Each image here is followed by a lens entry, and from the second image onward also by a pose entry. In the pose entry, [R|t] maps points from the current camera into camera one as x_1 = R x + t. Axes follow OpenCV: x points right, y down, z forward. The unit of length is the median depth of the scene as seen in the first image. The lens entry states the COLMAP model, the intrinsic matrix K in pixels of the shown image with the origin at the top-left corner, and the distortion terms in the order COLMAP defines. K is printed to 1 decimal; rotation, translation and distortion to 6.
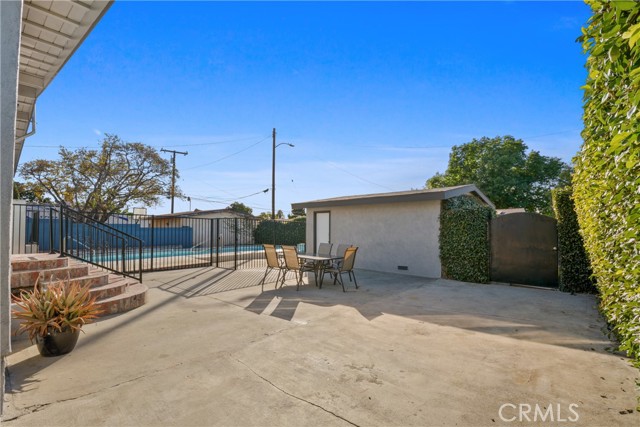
lens RADIAL K [[287.1, 0, 325.1], [0, 287.1, 219.9], [0, 0, 1]] dist [0.018502, -0.025725]
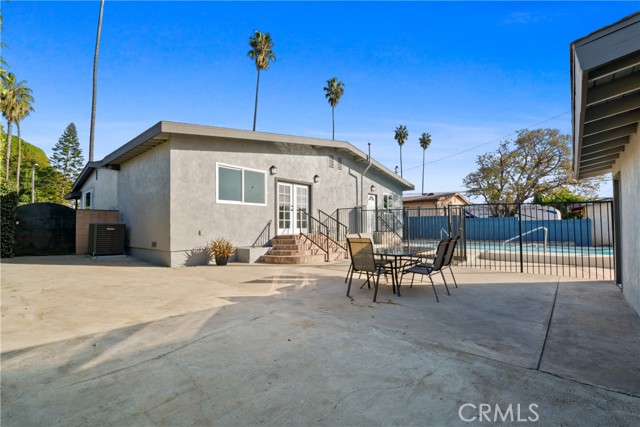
lens RADIAL K [[283.7, 0, 324.2], [0, 283.7, 219.9], [0, 0, 1]] dist [0.020014, -0.024169]
pose [[-0.034217, -0.025651, -0.999085, 1.188515], [0.034659, 0.999039, -0.026837, 0.096716], [0.998813, -0.035546, -0.033295, 1.401533]]
